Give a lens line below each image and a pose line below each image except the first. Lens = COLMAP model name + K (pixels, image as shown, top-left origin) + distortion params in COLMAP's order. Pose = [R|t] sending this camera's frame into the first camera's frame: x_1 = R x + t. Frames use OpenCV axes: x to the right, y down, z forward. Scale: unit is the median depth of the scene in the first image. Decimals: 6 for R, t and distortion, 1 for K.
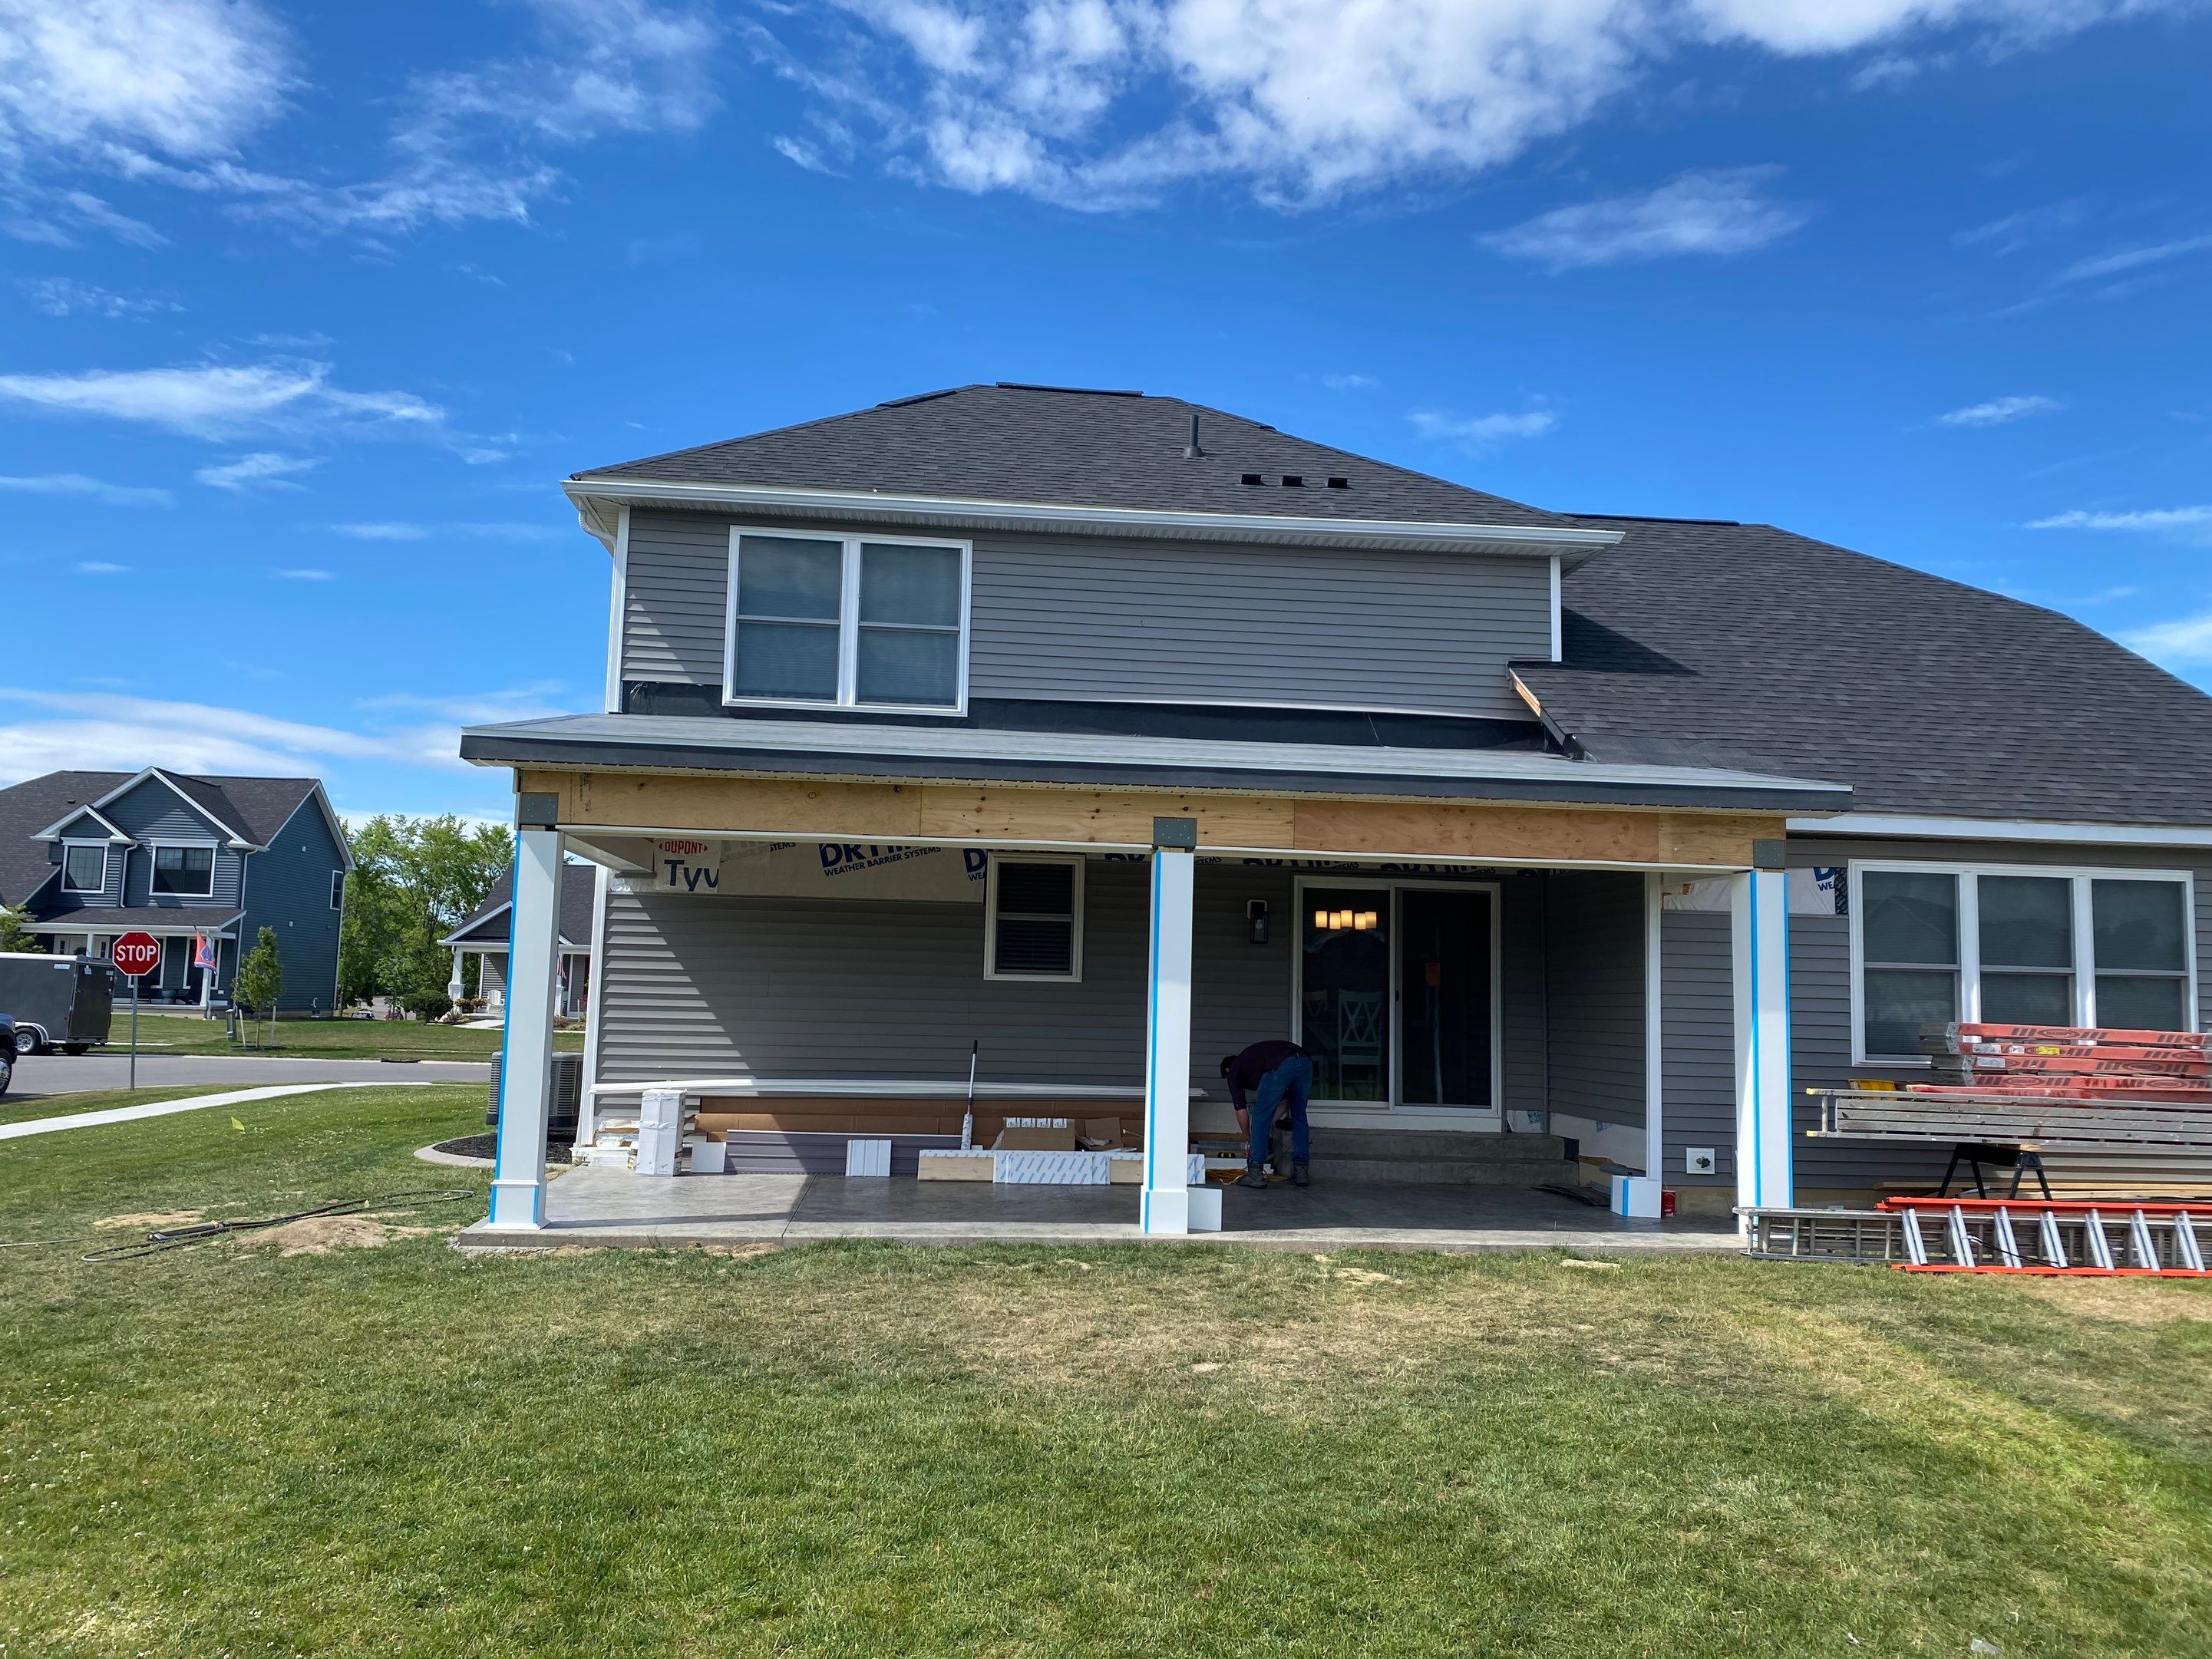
lens RADIAL K [[1695.5, 0, 1100.3], [0, 1695.5, 827.4], [0, 0, 1]] dist [0.060868, -0.090311]
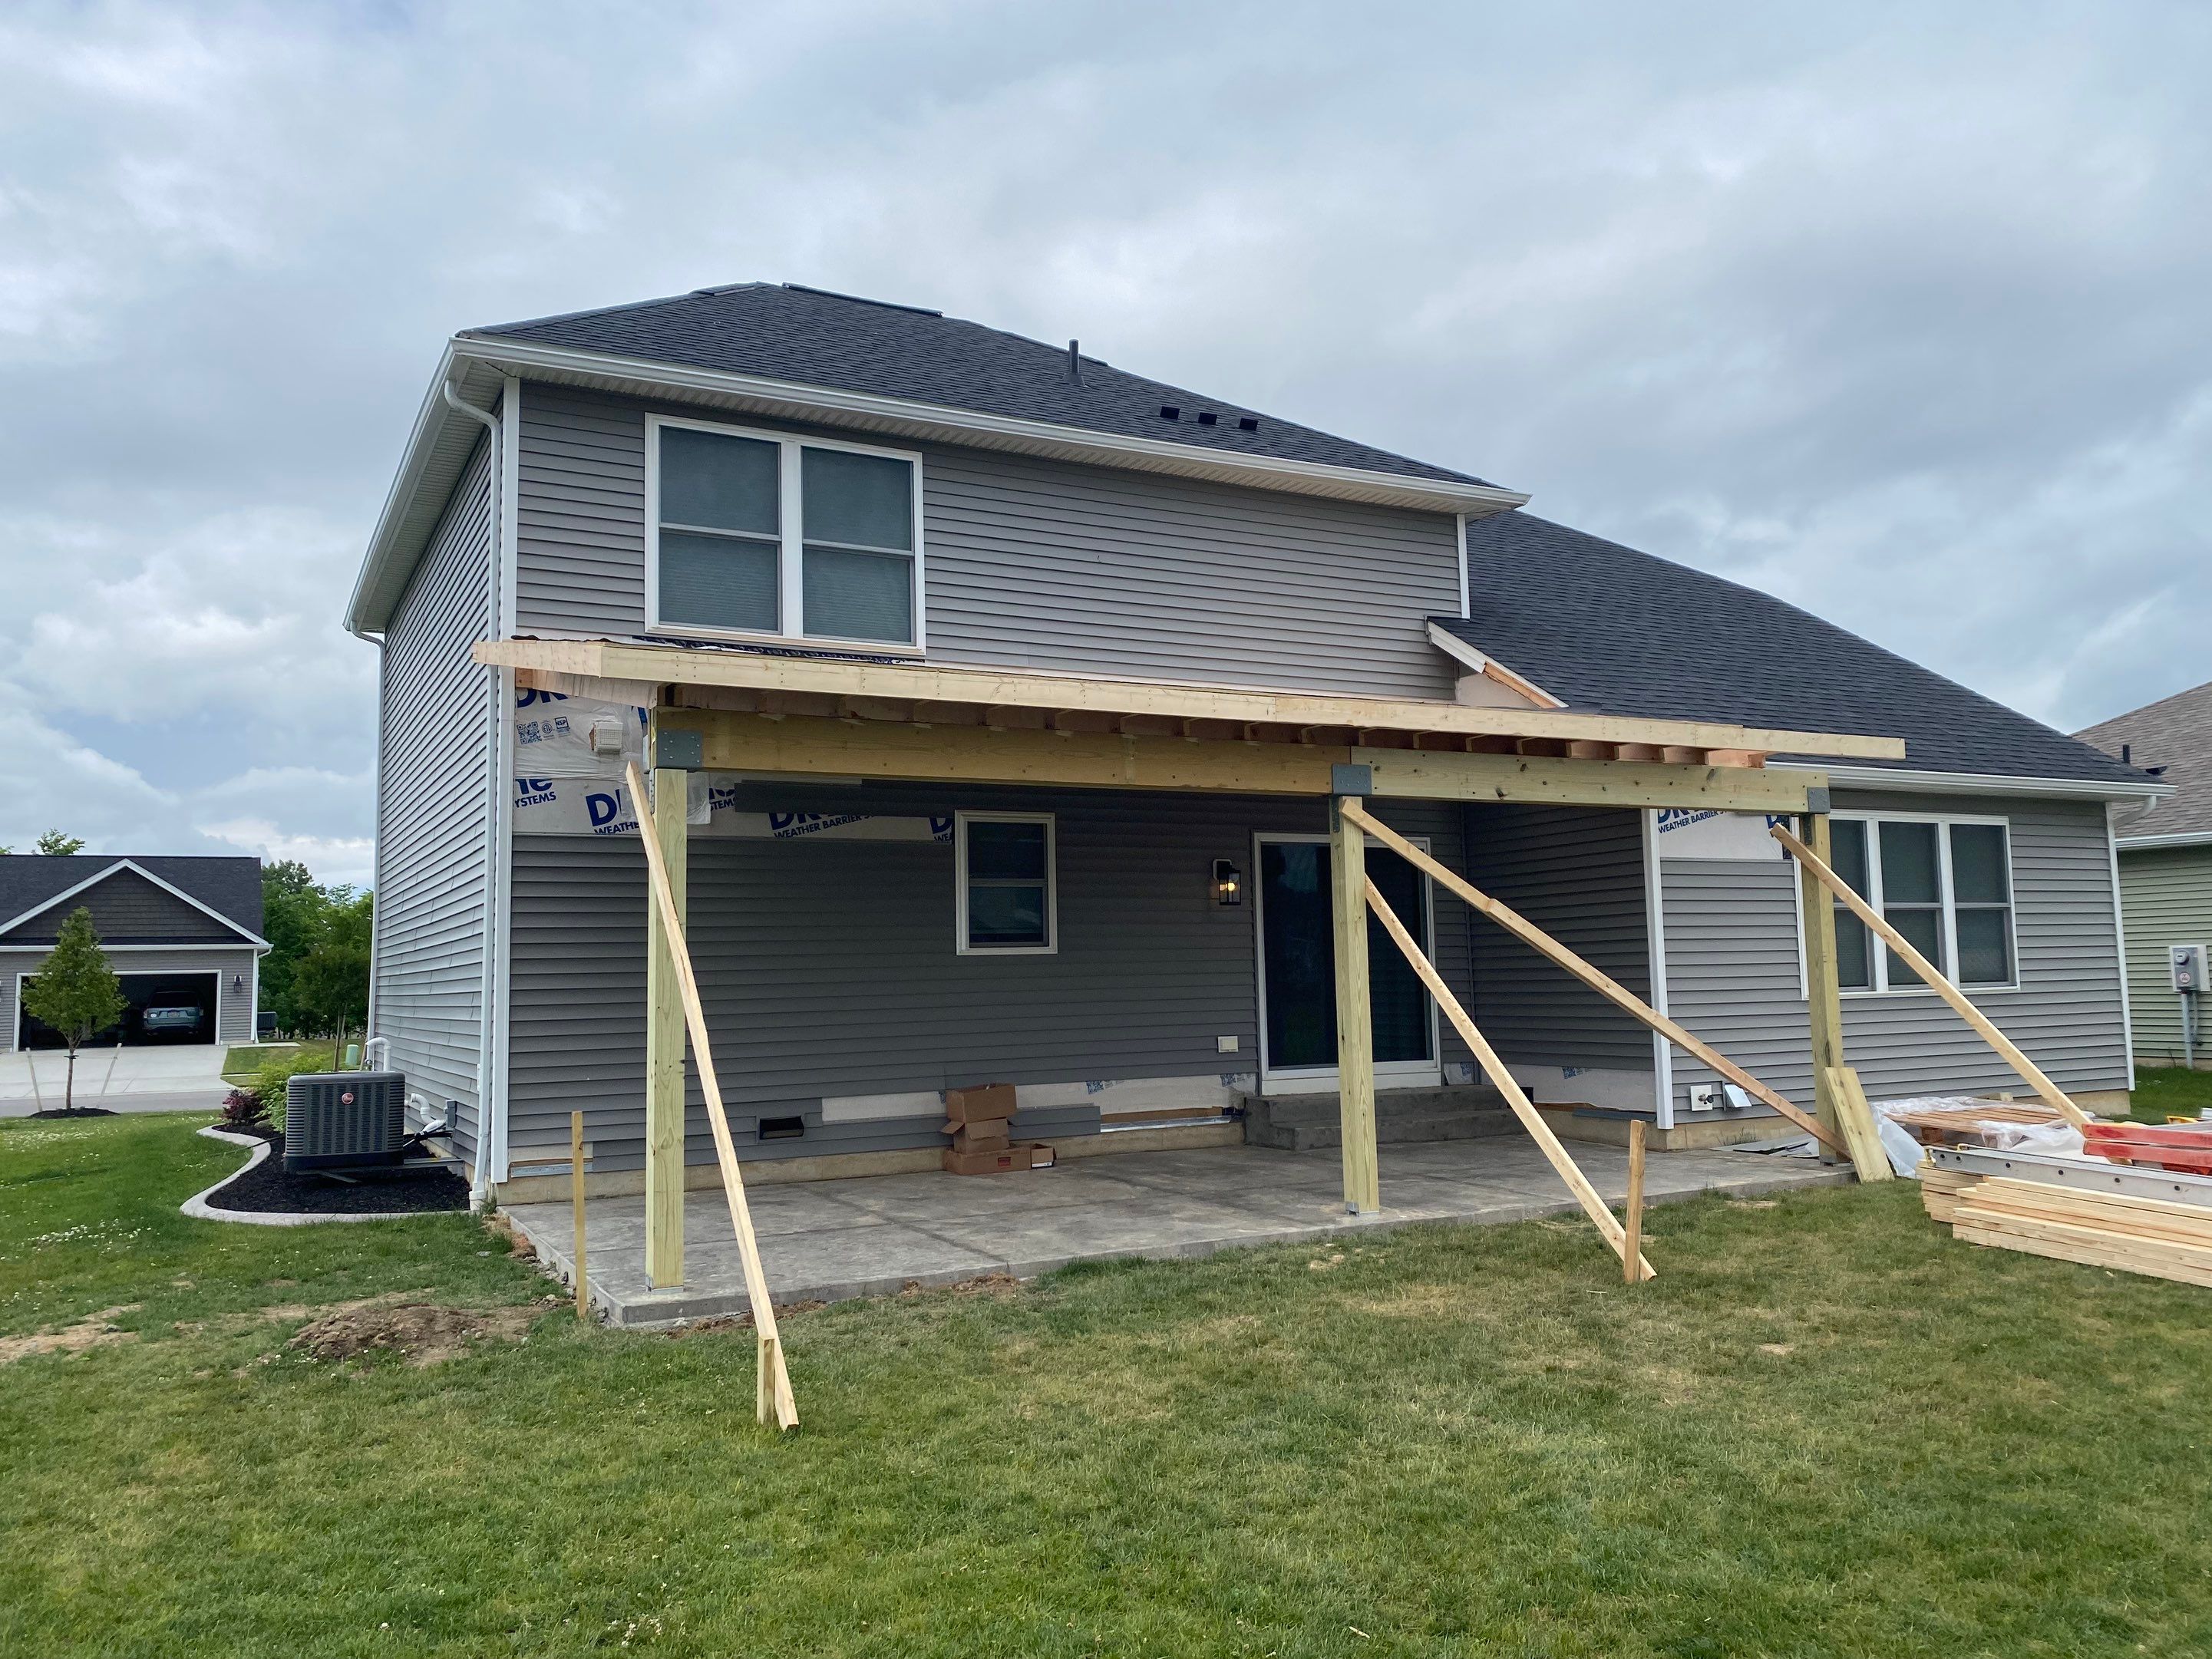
lens RADIAL K [[1695.5, 0, 1128.9], [0, 1695.5, 814.6], [0, 0, 1]] dist [0.060868, -0.090311]
pose [[0.920677, -0.008142, 0.390241, -0.323822], [0.006118, 0.999961, 0.006431, 0.011770], [-0.390278, -0.003533, 0.920690, 0.153669]]
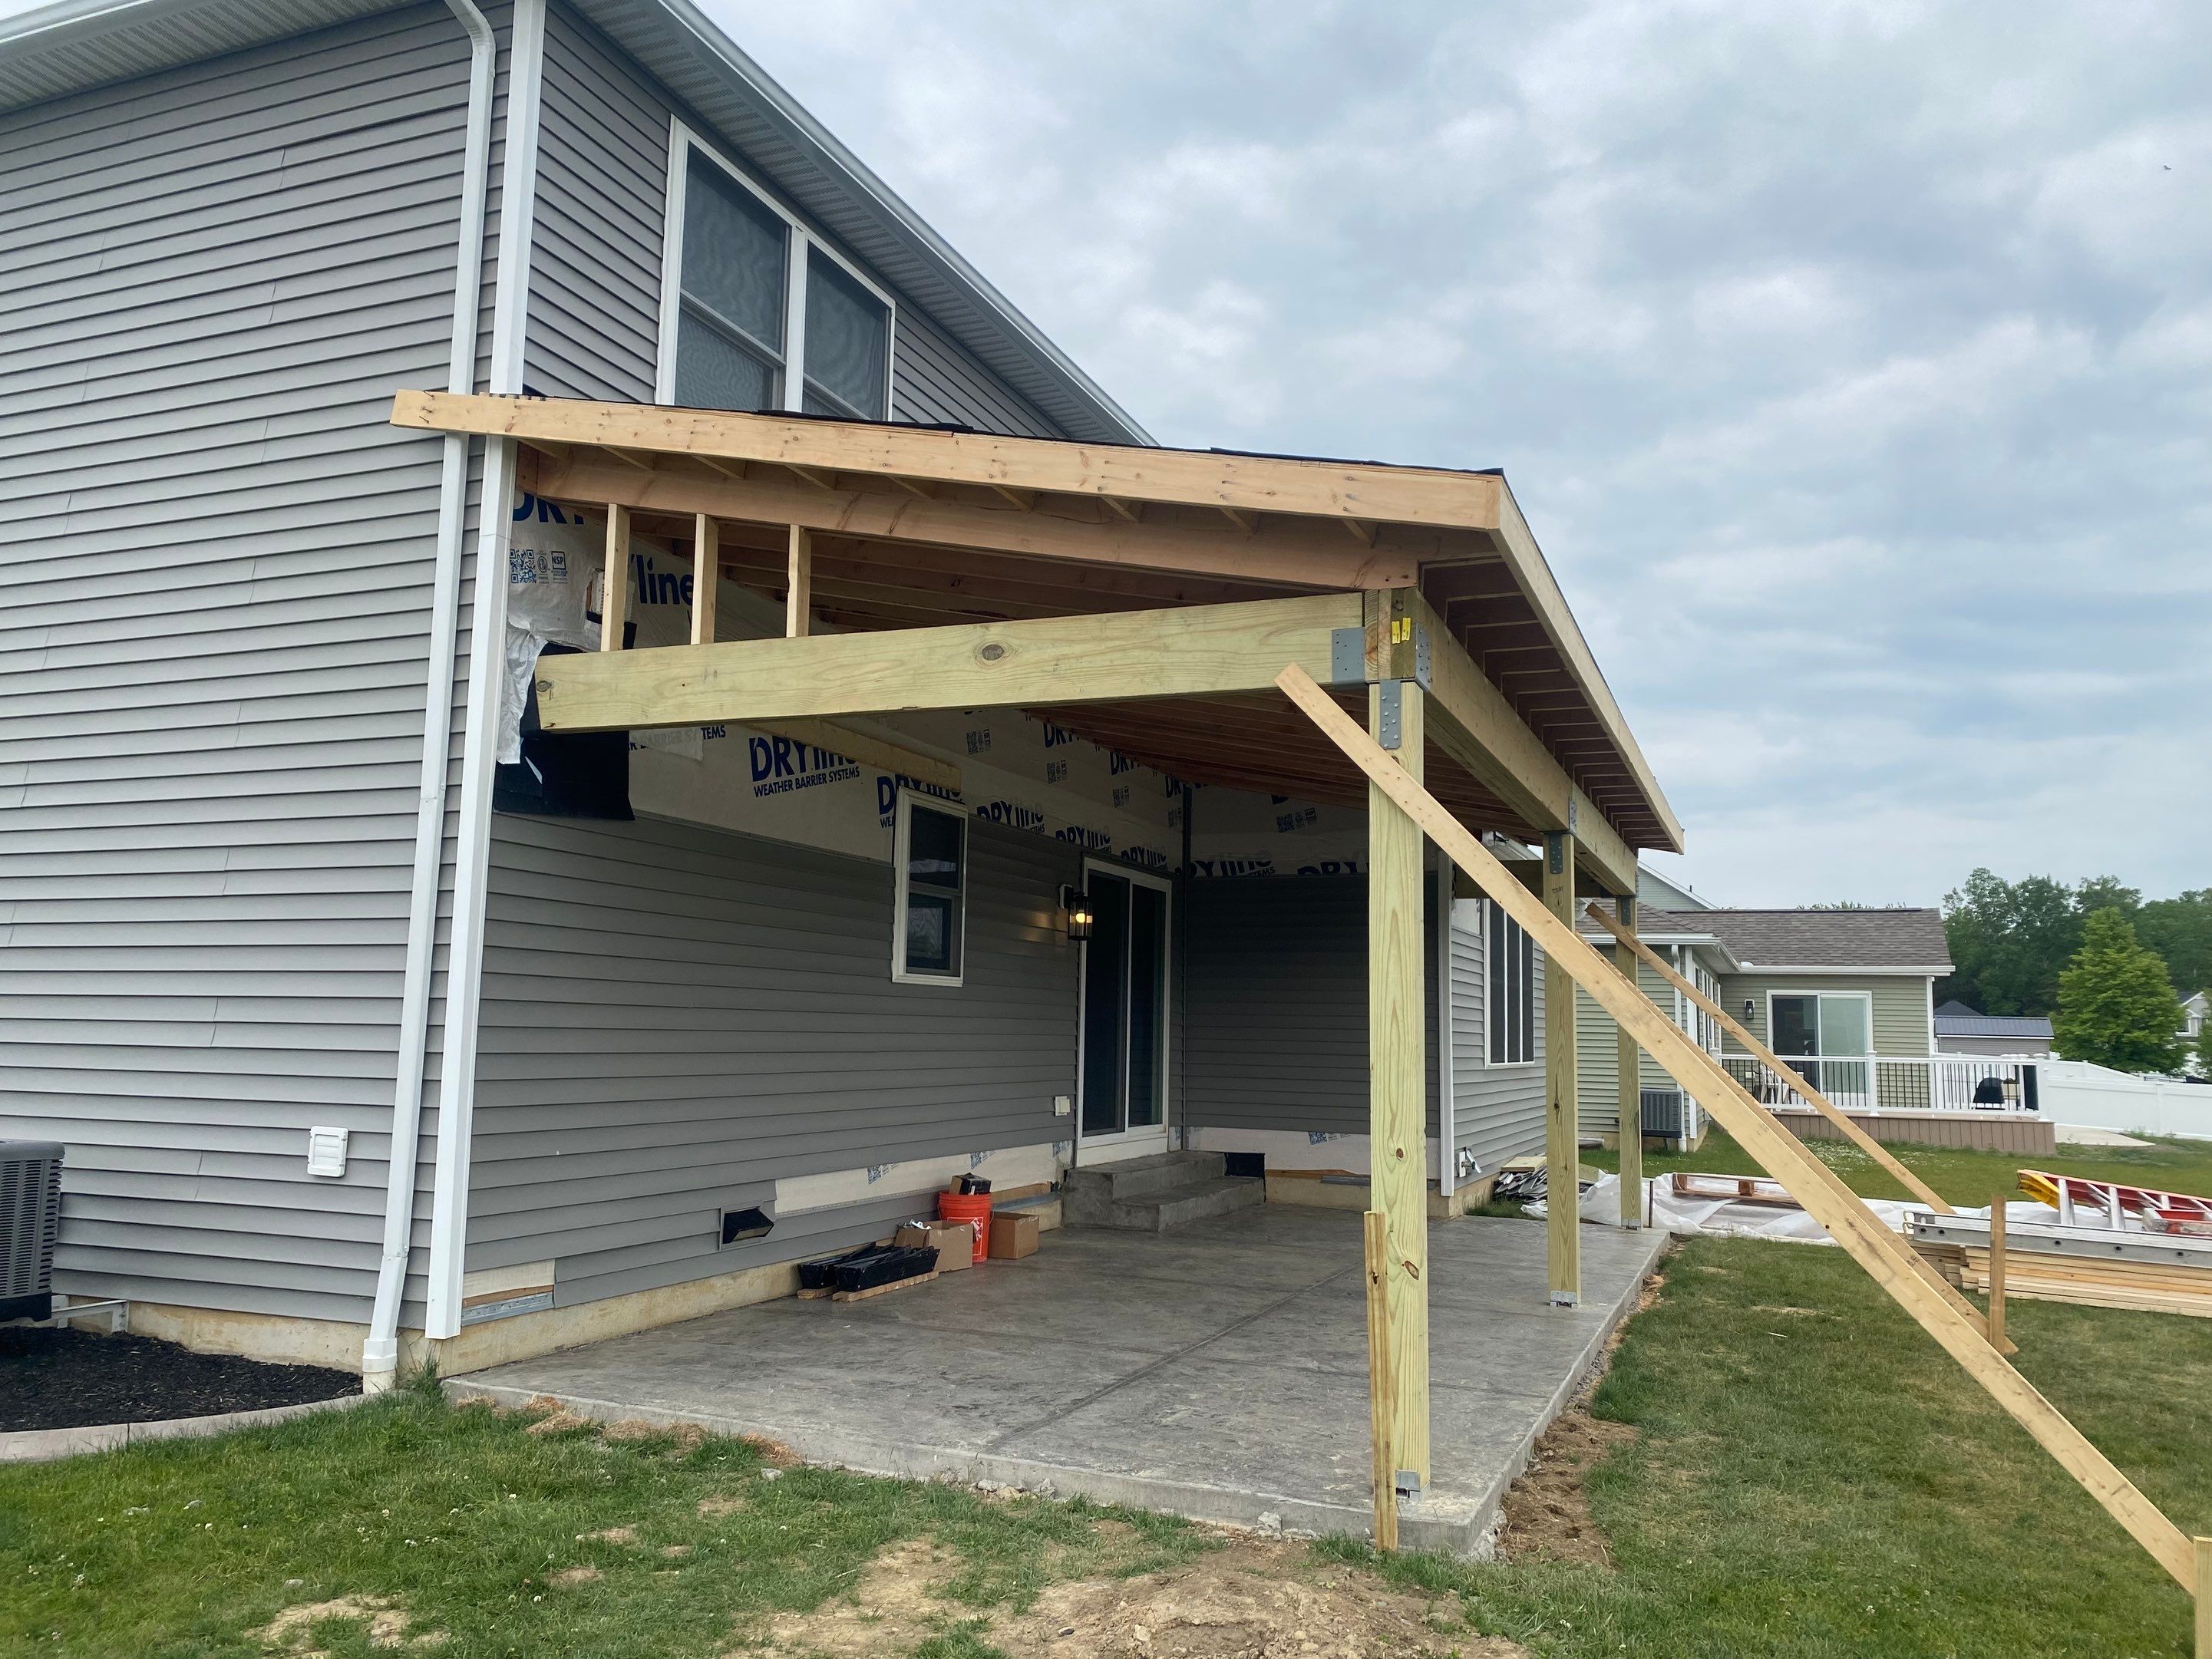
lens RADIAL K [[1695.5, 0, 1111.3], [0, 1695.5, 825.9], [0, 0, 1]] dist [0.060868, -0.090311]
pose [[0.460904, 0.093126, 0.882551, -0.599563], [-0.099674, 0.993619, -0.052792, 0.055918], [-0.881835, -0.063635, 0.467245, 0.617088]]
